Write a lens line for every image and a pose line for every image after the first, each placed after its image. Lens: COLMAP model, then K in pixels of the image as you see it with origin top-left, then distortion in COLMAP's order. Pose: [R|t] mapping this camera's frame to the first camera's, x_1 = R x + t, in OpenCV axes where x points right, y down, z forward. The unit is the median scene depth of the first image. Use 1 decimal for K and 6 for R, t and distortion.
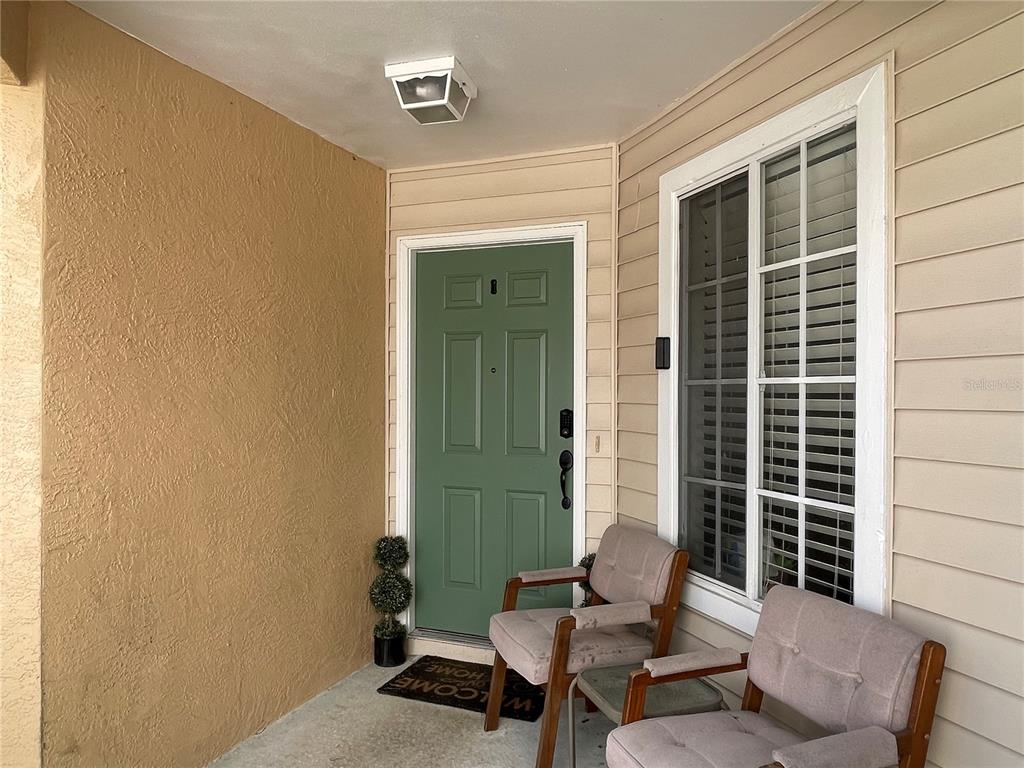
lens RADIAL K [[697.3, 0, 512.0], [0, 697.3, 384.0], [0, 0, 1]] dist [0.003902, 0.000853]
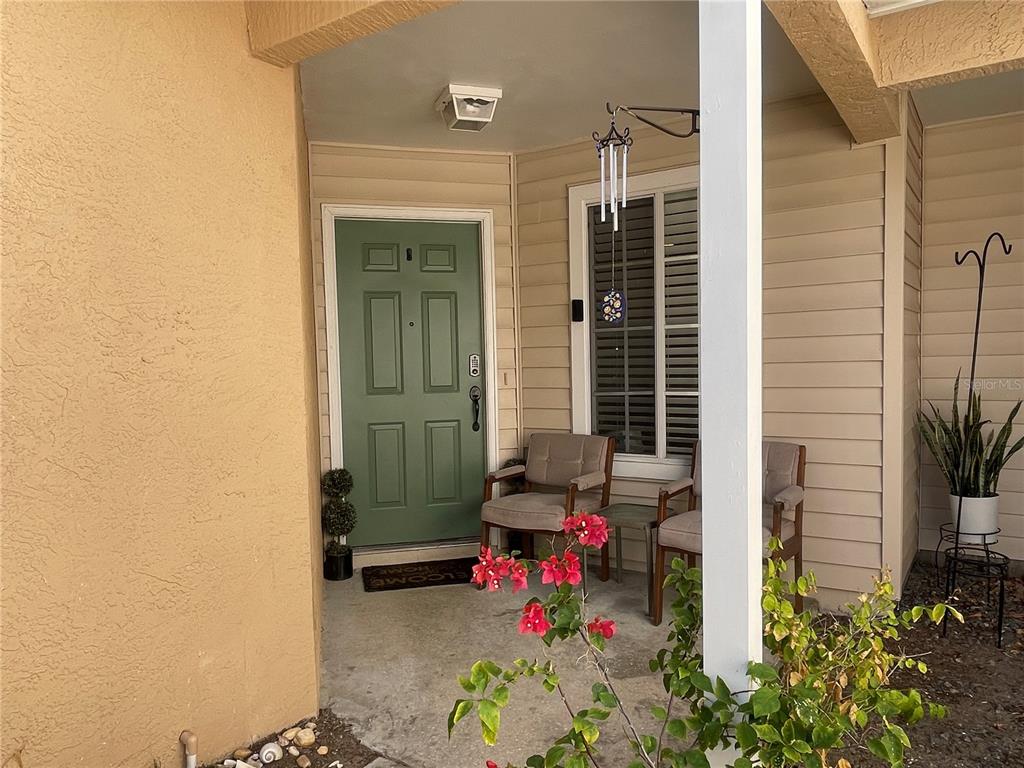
lens RADIAL K [[706.8, 0, 512.0], [0, 706.8, 384.0], [0, 0, 1]] dist [-0.002116, -0.000163]
pose [[0.824153, -0.042433, 0.564775, -0.730274], [0.017012, 0.998594, 0.050203, 0.032126], [-0.566111, -0.031767, 0.823717, -0.143565]]
